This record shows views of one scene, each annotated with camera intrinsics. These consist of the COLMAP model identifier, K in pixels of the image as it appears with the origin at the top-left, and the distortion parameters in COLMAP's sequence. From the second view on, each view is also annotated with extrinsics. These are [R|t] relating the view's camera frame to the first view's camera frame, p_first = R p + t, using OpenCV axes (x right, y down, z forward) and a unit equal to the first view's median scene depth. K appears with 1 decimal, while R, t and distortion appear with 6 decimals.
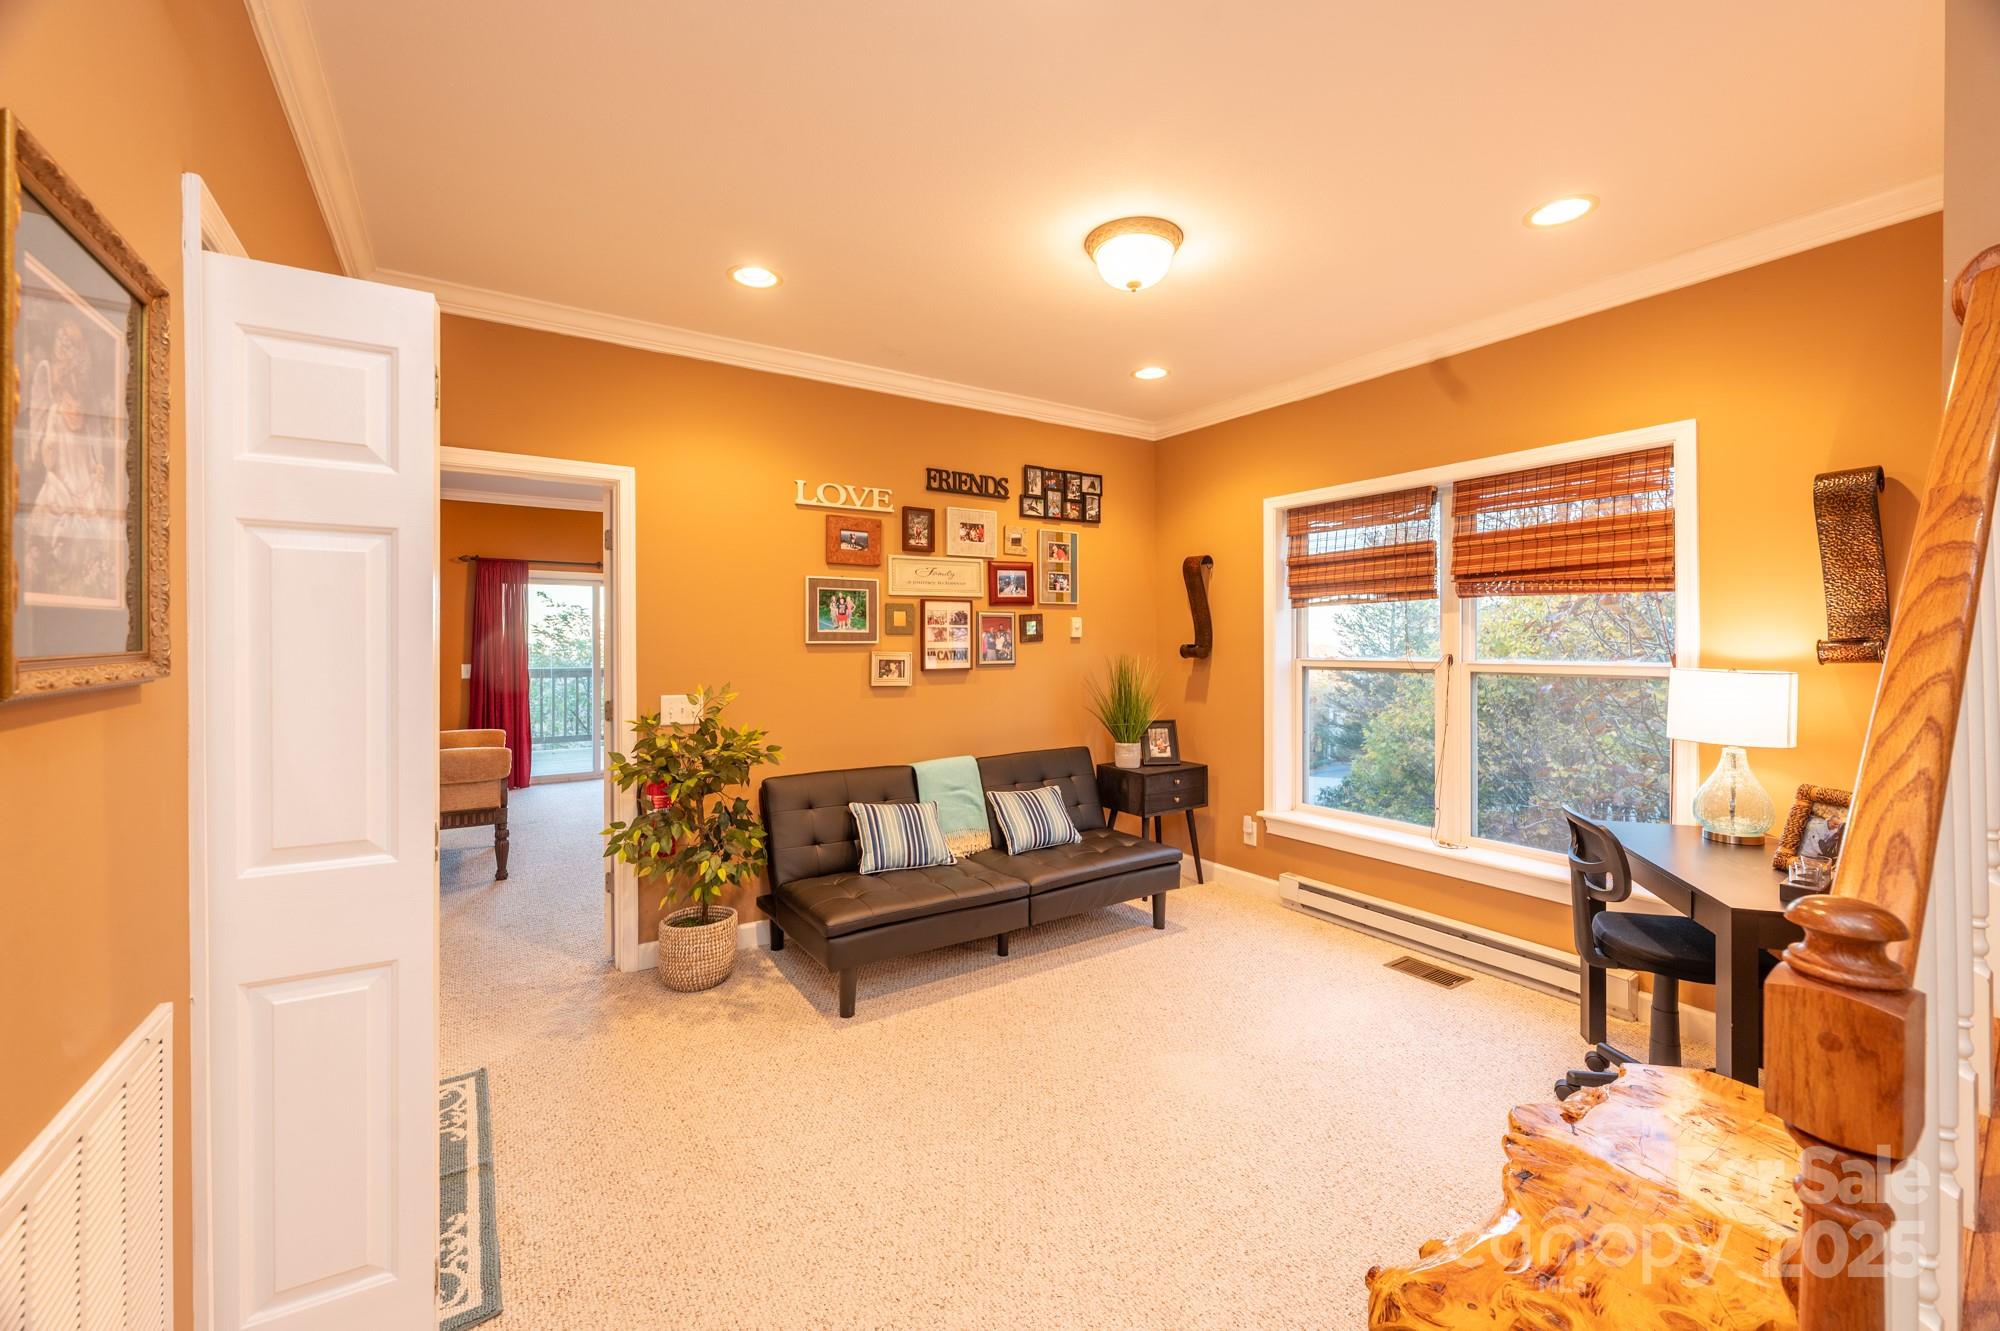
lens RADIAL K [[818.0, 0, 1005.1], [0, 818.0, 644.5], [0, 0, 1]] dist [0.000387, 0.000034]
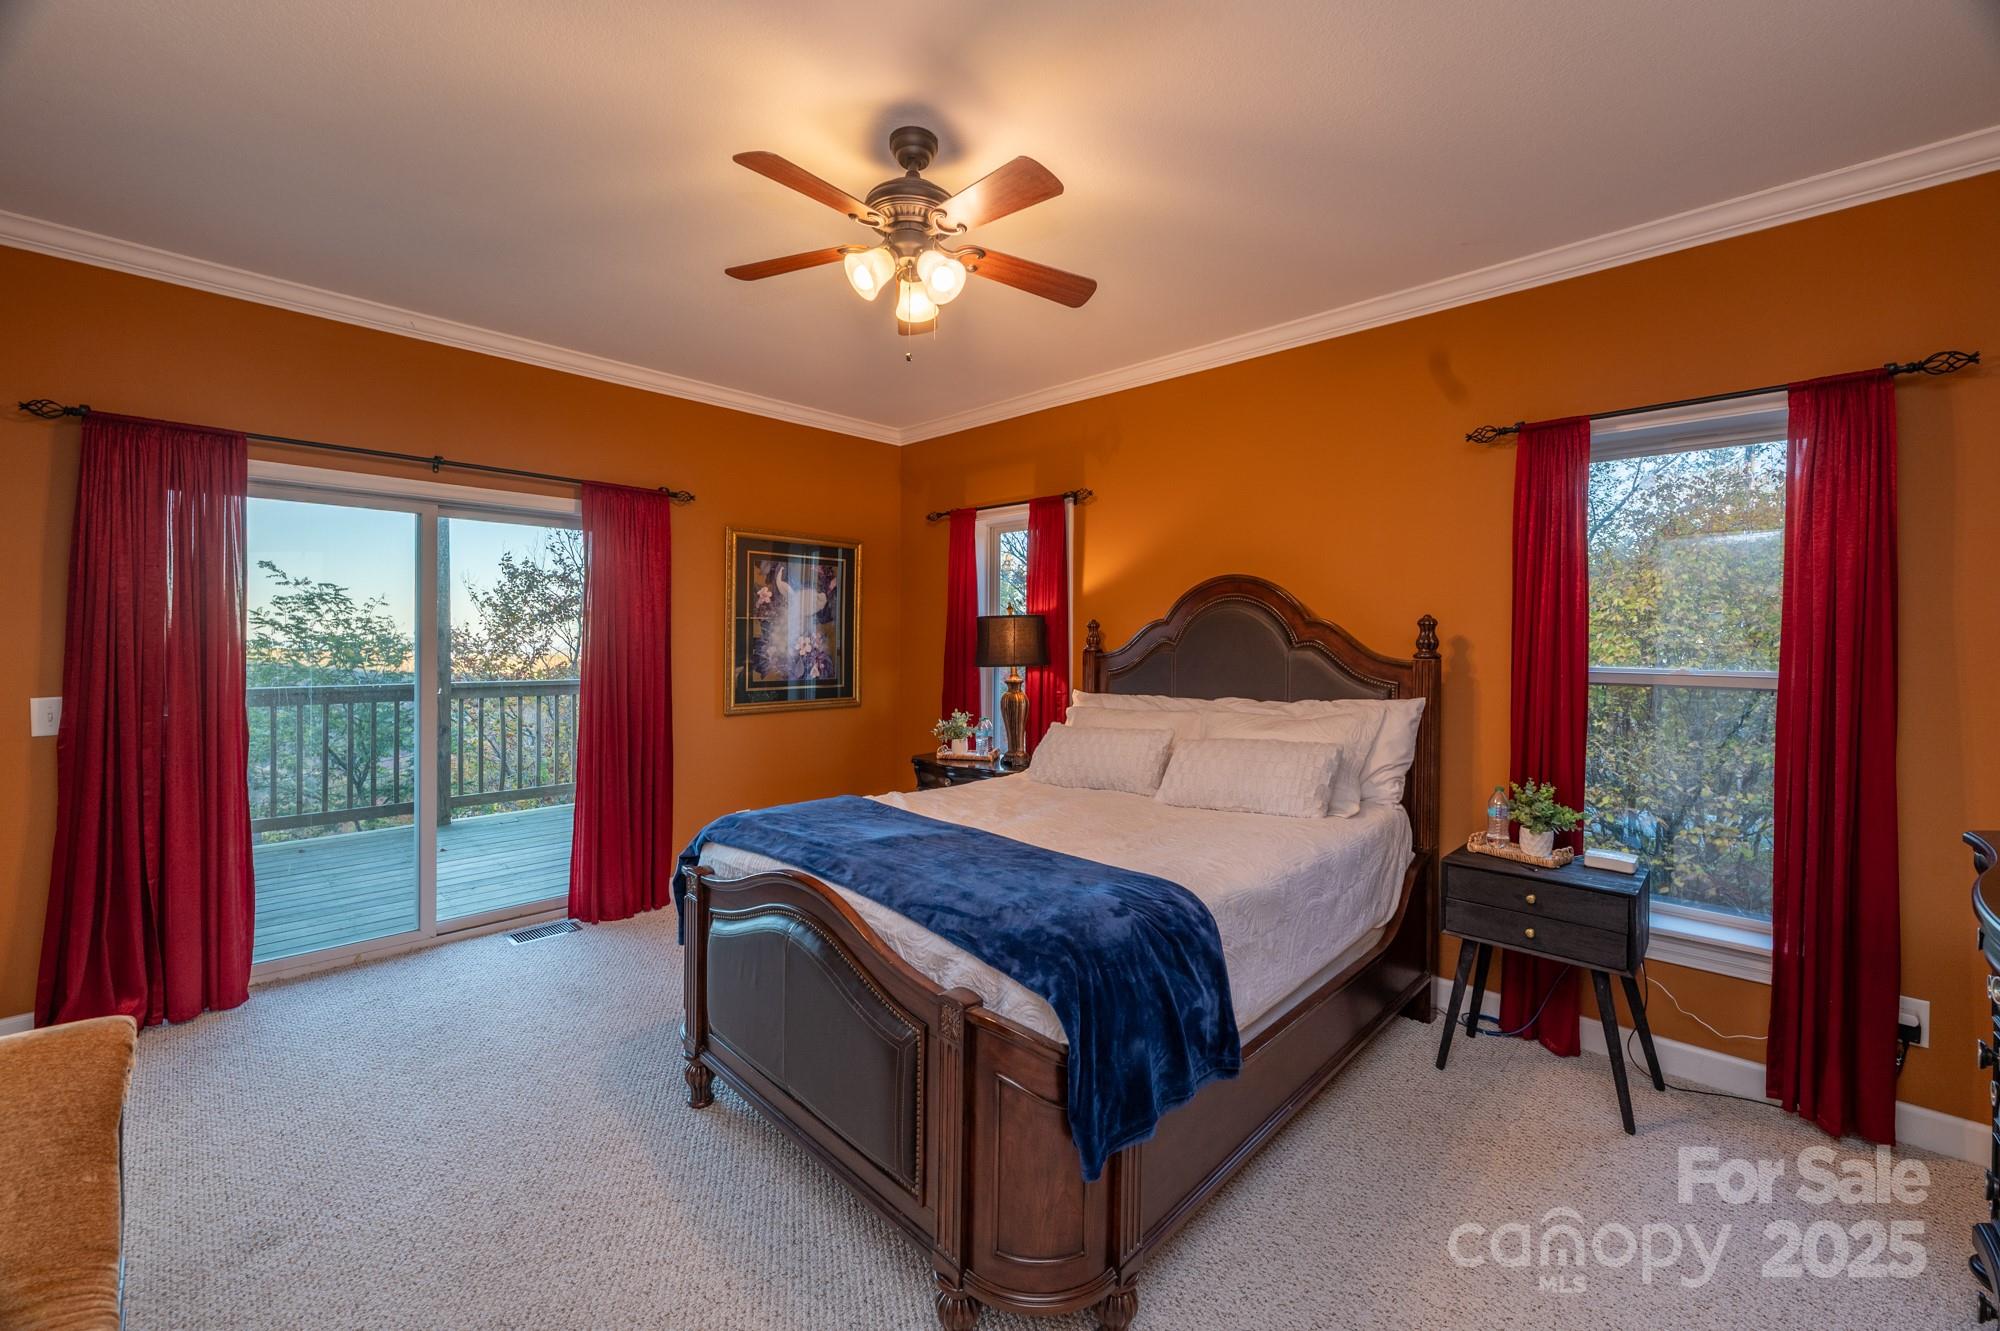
lens RADIAL K [[791.0, 0, 1003.3], [0, 791.0, 662.1], [0, 0, 1]] dist [0.000133, -0.000054]
pose [[0.971546, 0.010371, 0.236625, -0.208609], [-0.014358, 0.999782, 0.015131, -0.001464], [-0.236416, -0.018098, 0.971483, 0.355385]]
